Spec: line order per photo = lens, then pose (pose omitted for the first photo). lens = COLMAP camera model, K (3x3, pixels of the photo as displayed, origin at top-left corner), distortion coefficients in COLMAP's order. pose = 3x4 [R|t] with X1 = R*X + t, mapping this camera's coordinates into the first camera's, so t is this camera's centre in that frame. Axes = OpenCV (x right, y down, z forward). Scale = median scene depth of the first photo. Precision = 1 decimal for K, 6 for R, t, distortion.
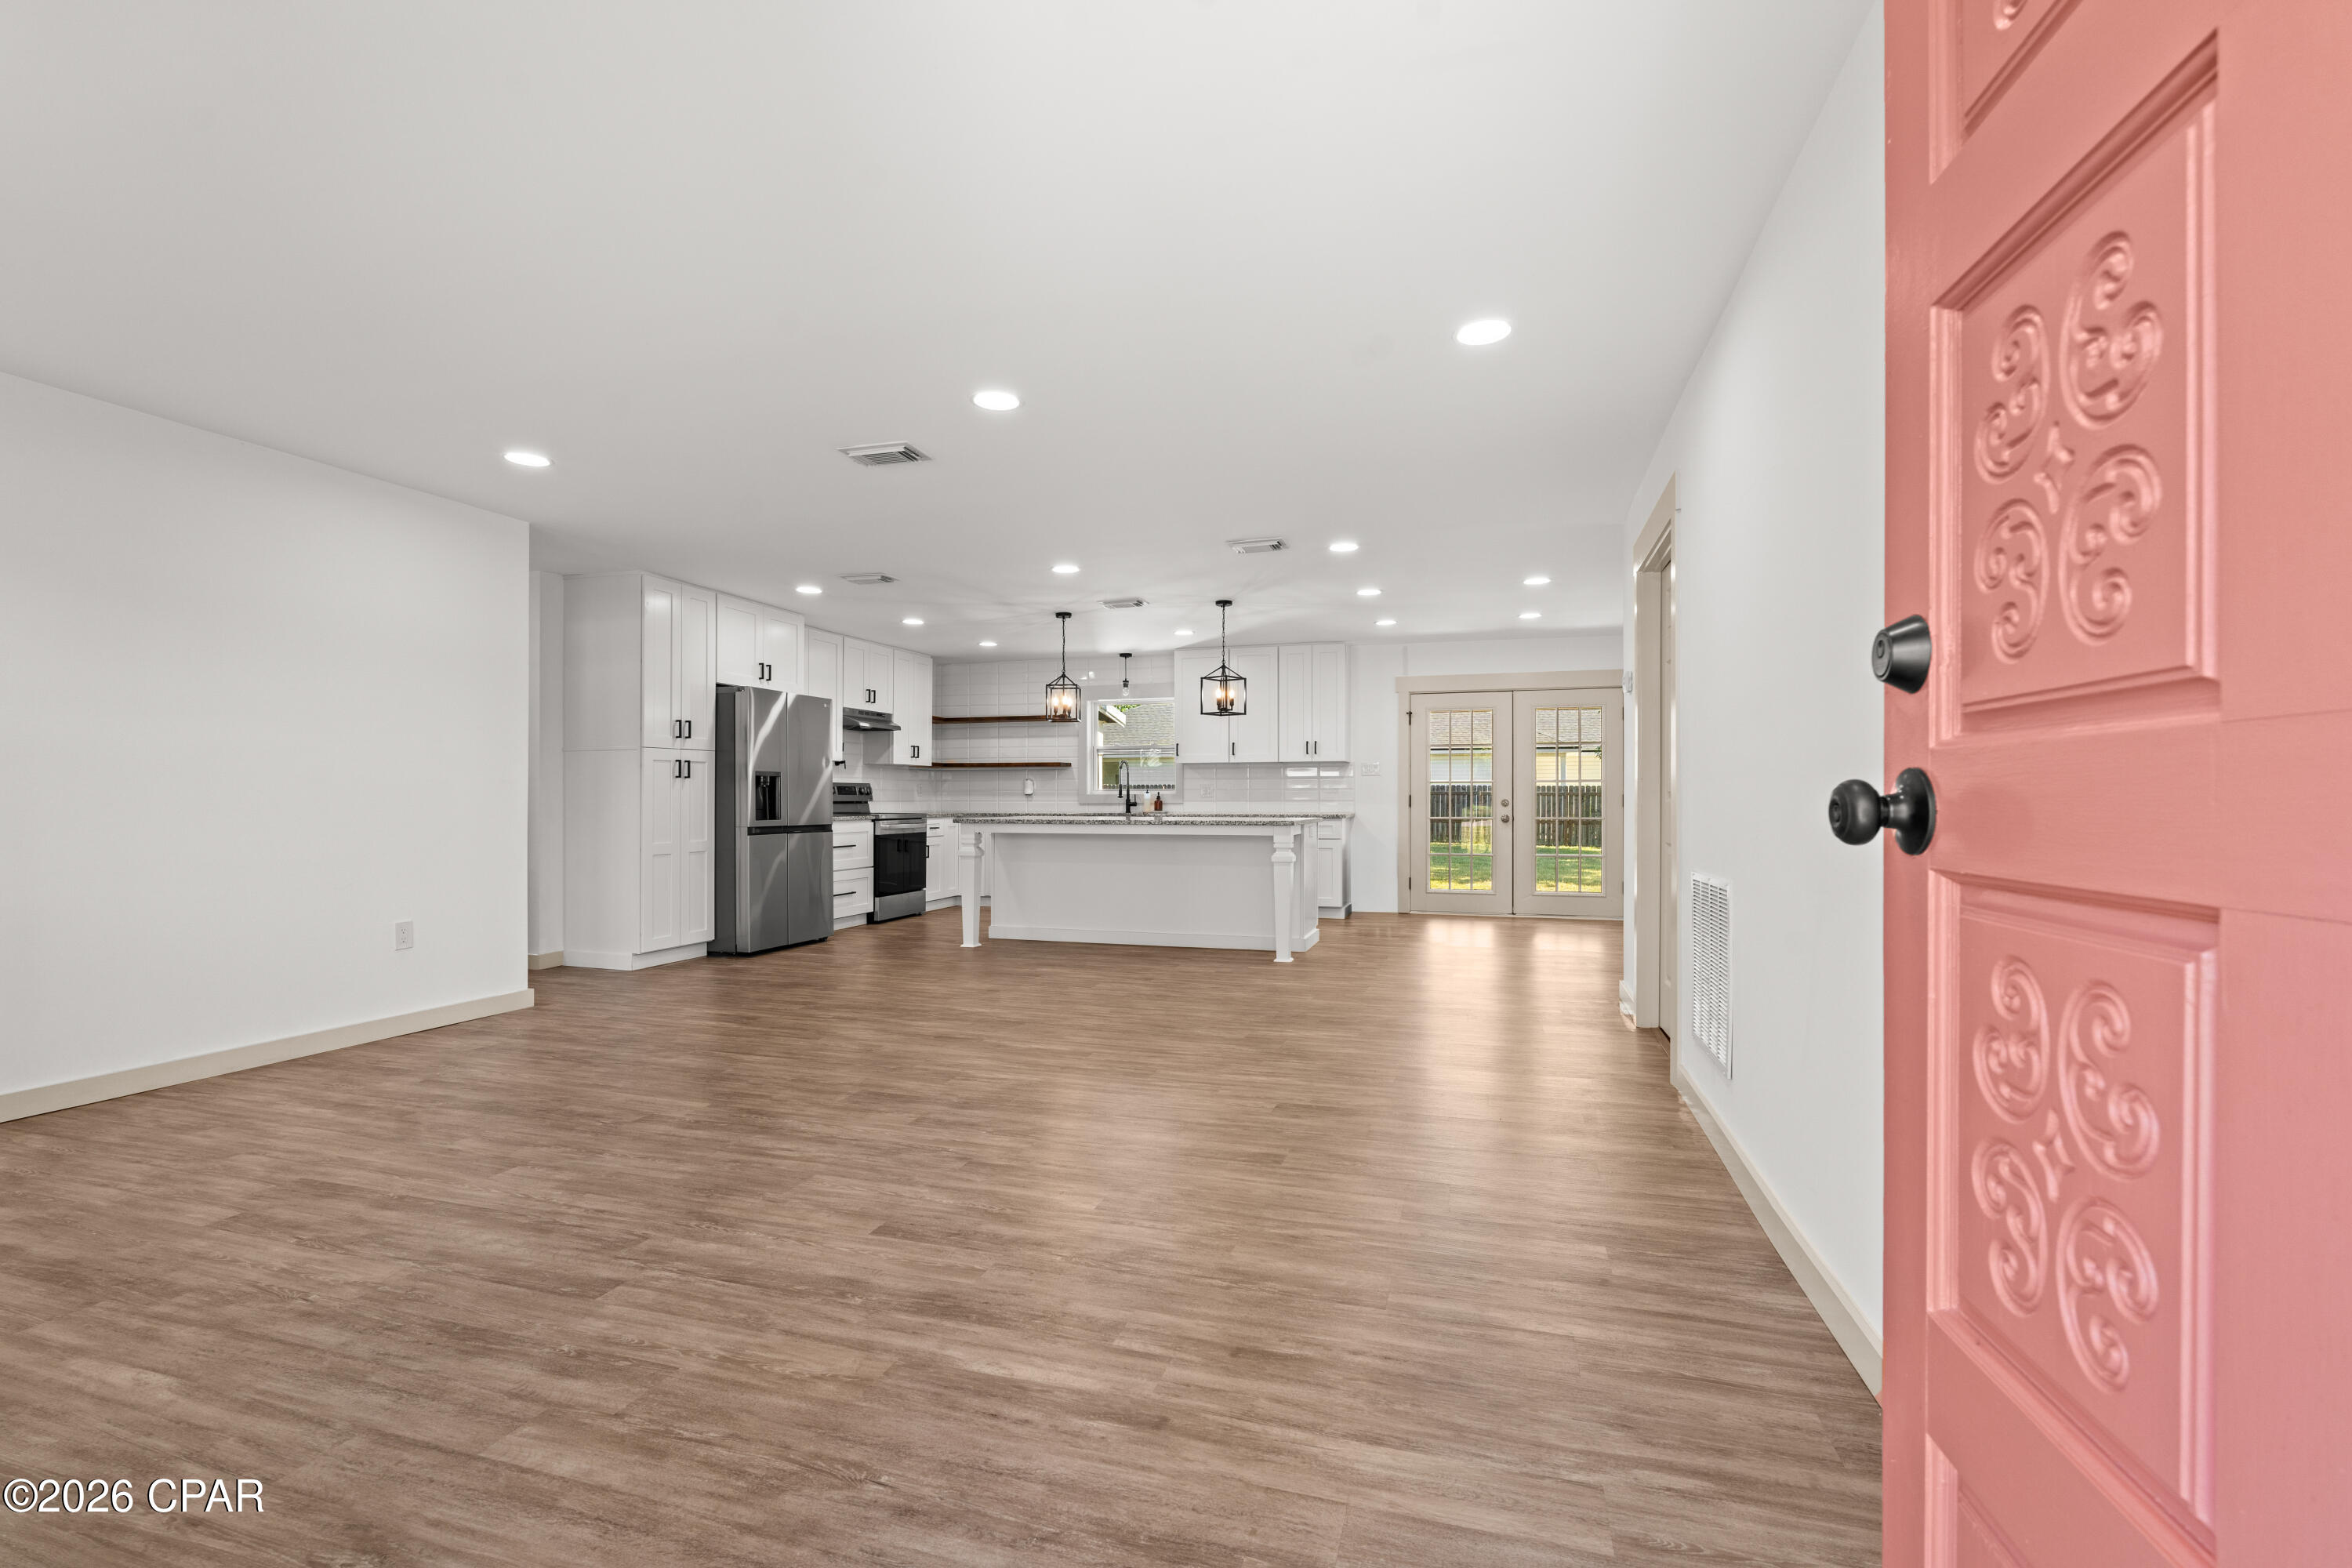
lens RADIAL K [[1028.3, 0, 1174.0], [0, 1028.3, 800.4], [0, 0, 1]] dist [-0.005424, 0.000755]
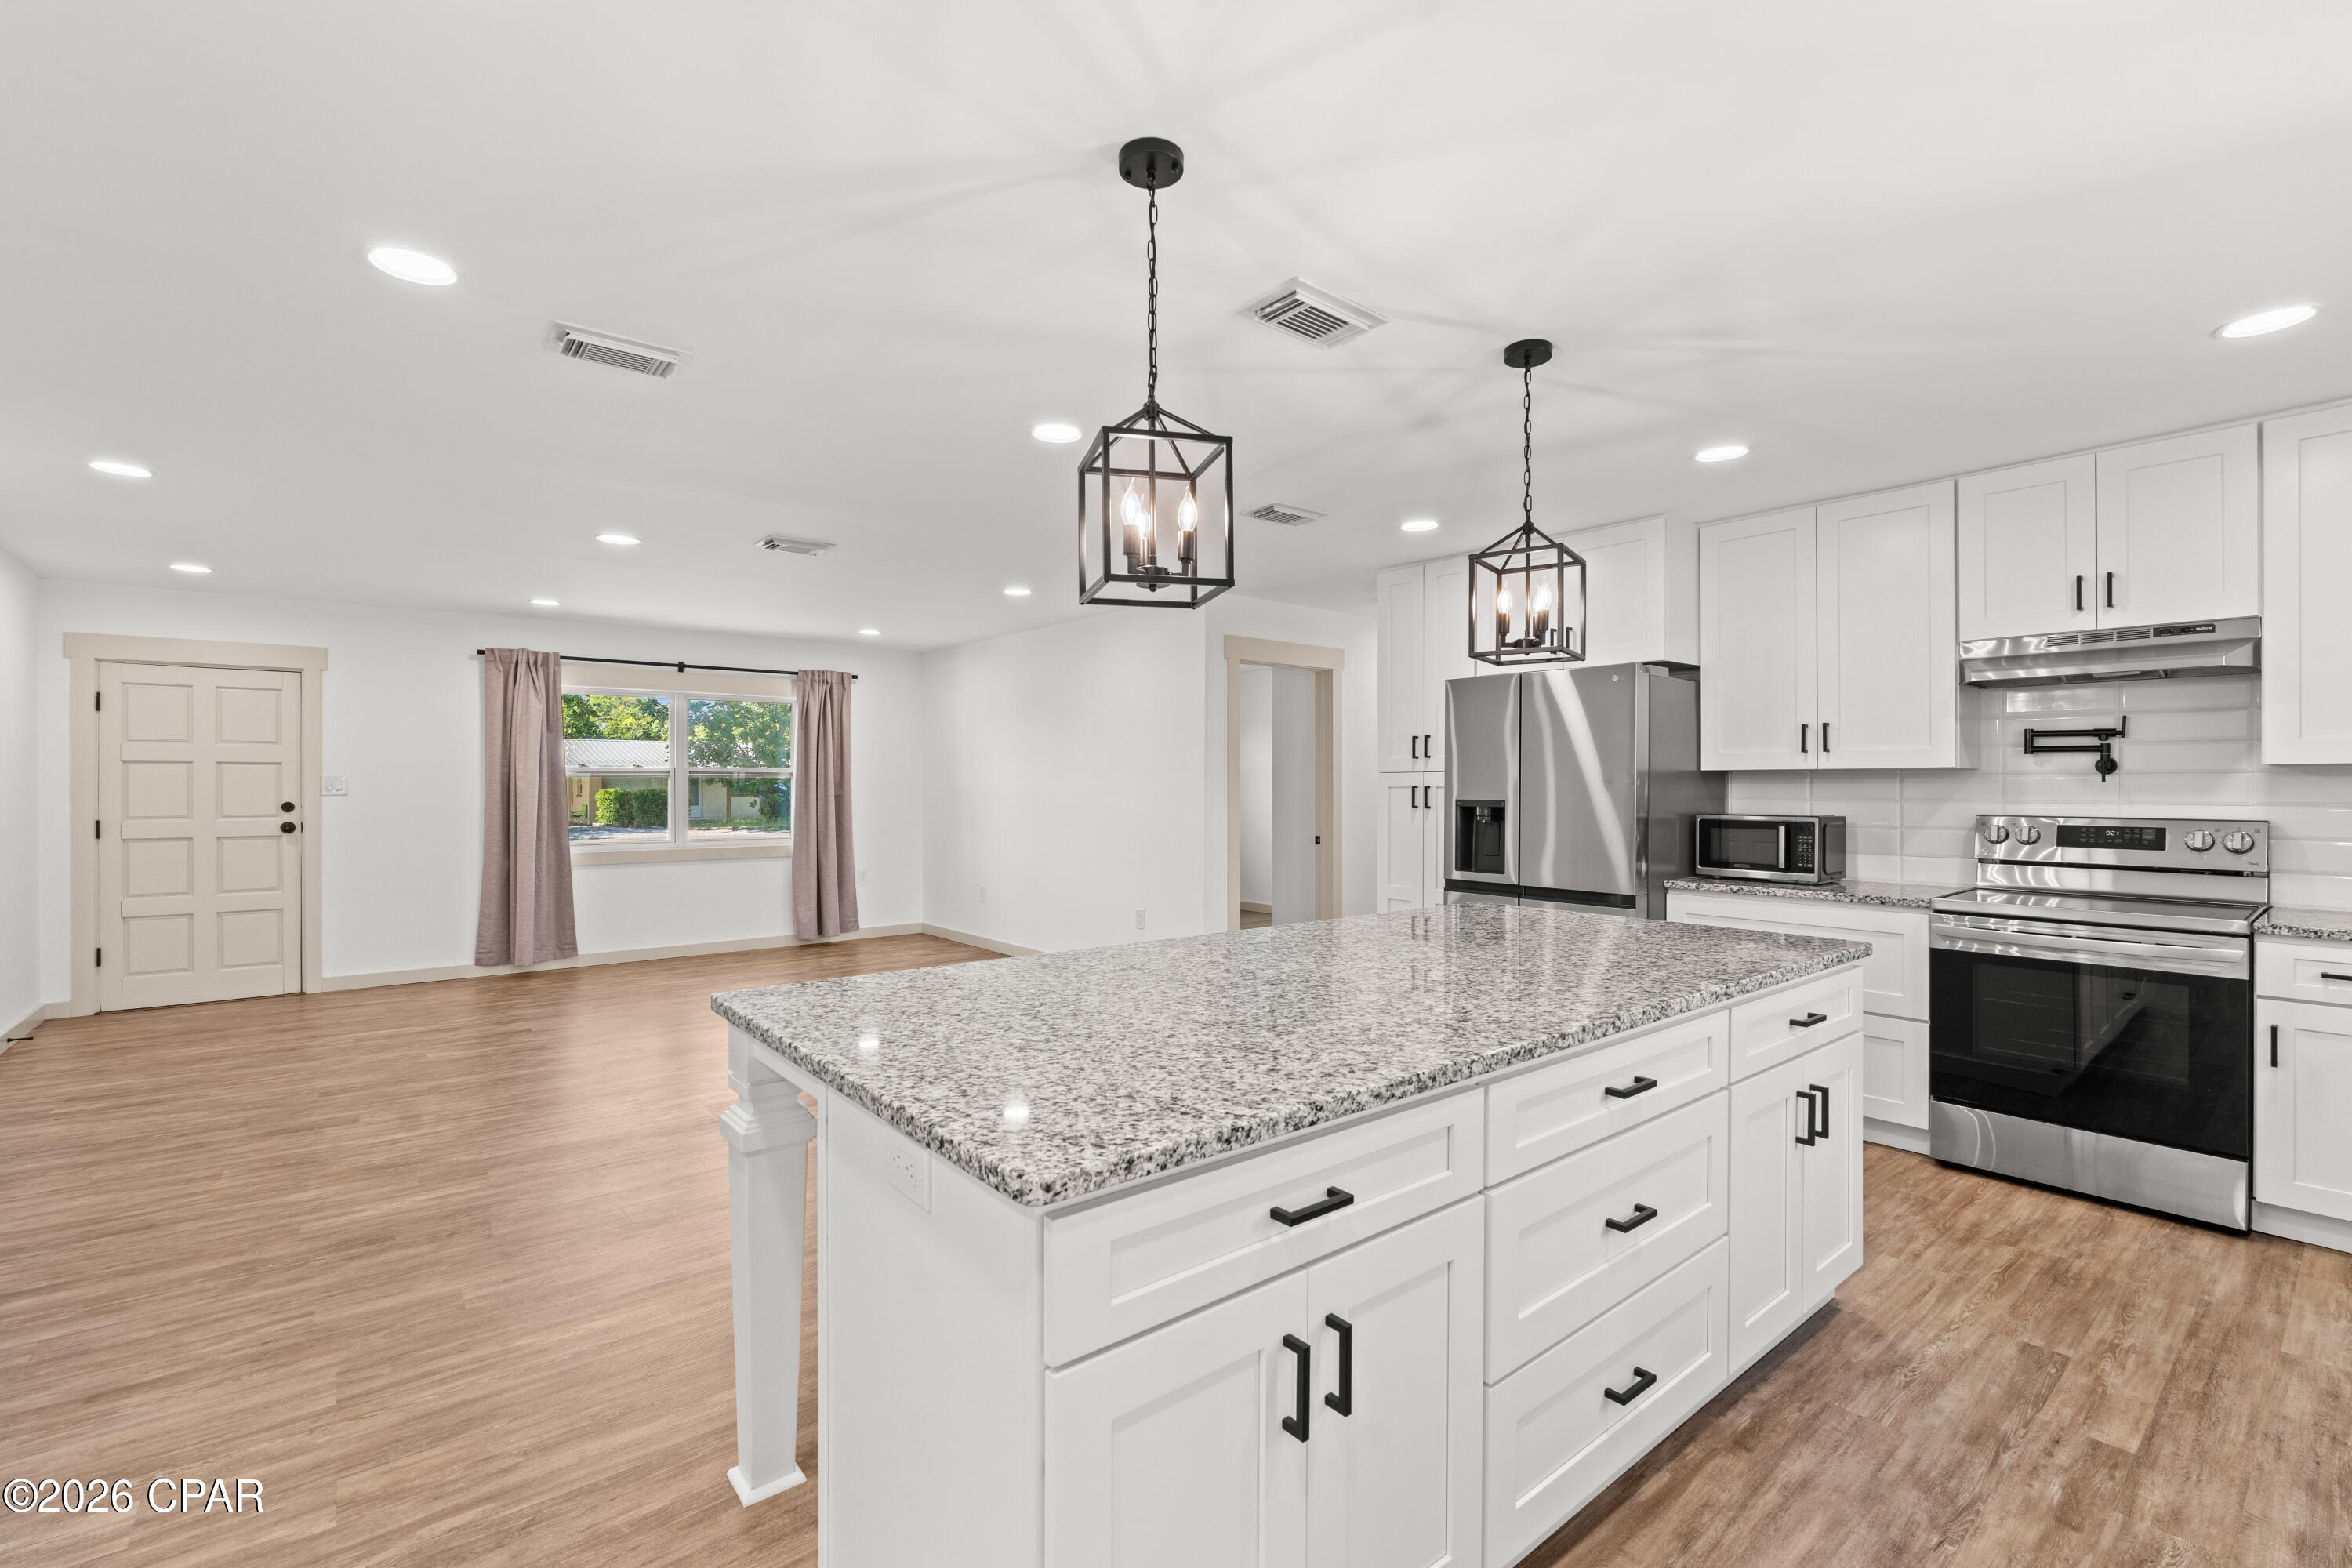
lens RADIAL K [[1028.3, 0, 1176.1], [0, 1028.3, 783.3], [0, 0, 1]] dist [-0.005424, 0.000755]
pose [[-0.557063, 0.000245, -0.830470, 0.277836], [-0.000636, 1.000000, 0.000722, -0.040262], [0.830470, 0.000930, -0.557062, 1.233141]]
